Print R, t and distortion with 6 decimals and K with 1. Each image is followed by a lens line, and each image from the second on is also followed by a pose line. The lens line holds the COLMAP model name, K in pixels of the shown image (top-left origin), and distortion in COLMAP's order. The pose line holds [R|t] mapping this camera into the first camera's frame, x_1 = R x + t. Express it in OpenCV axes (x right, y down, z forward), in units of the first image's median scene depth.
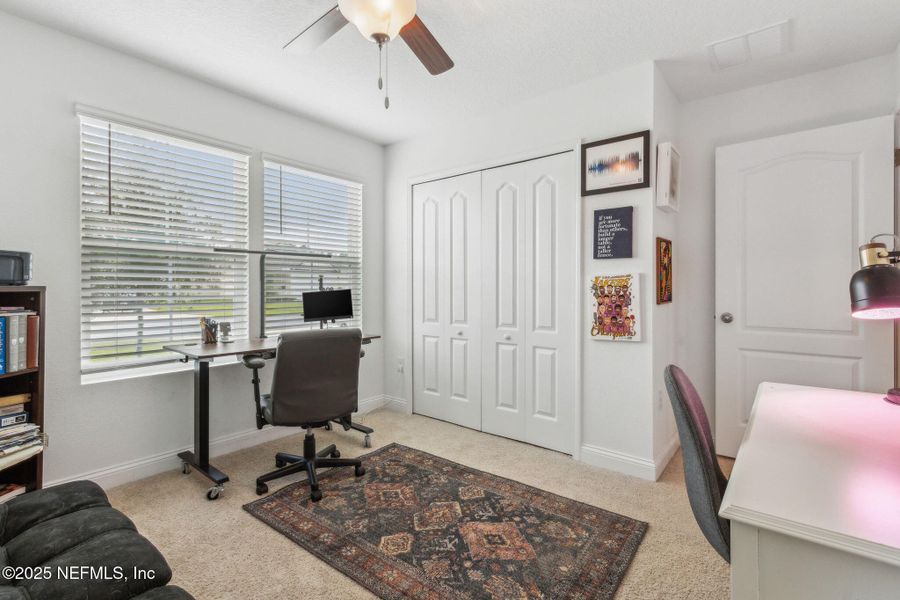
lens RADIAL K [[413.4, 0, 450.8], [0, 413.4, 291.5], [0, 0, 1]] dist [0.000044, -0.001223]
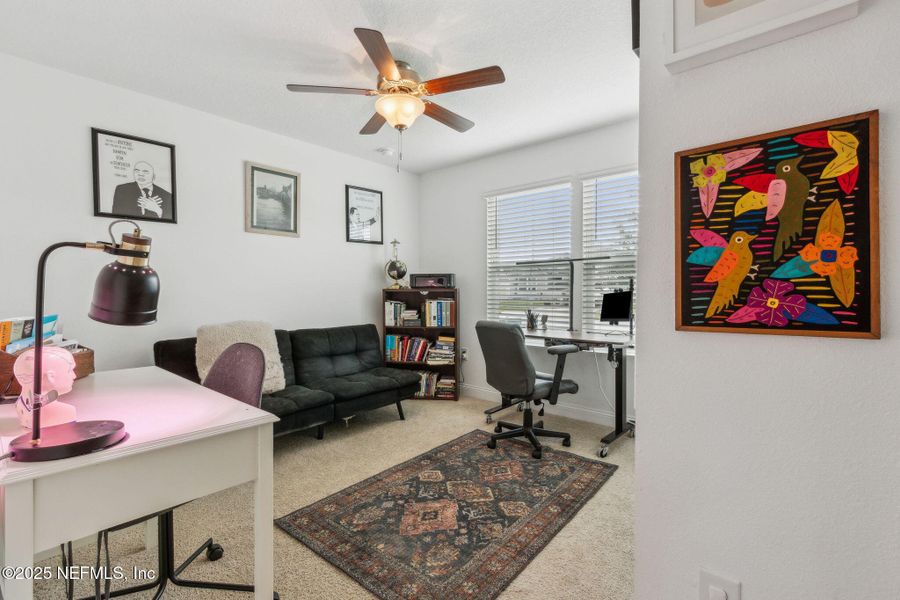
lens RADIAL K [[413.4, 0, 450.8], [0, 413.4, 291.5], [0, 0, 1]] dist [0.000044, -0.001223]
pose [[-0.034613, 0.004160, -0.999392, 0.902329], [-0.006045, 0.999972, 0.004372, -0.007001], [0.999382, 0.006193, -0.034587, 0.809377]]
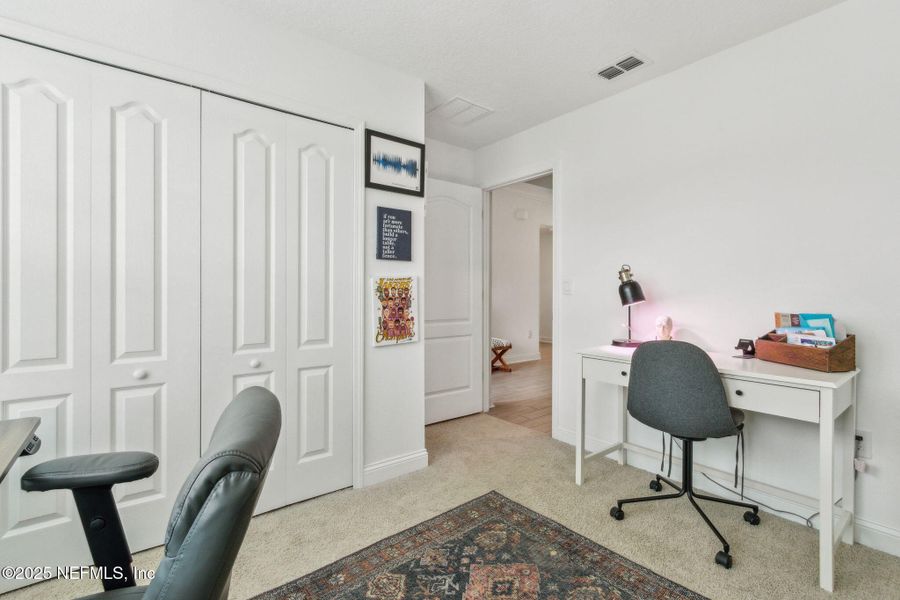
lens RADIAL K [[413.4, 0, 450.8], [0, 413.4, 291.5], [0, 0, 1]] dist [0.000044, -0.001223]
pose [[0.216869, -0.002617, 0.976197, -0.551150], [0.004004, 0.999990, 0.001791, -0.007522], [-0.976192, 0.003520, 0.216877, 0.680913]]
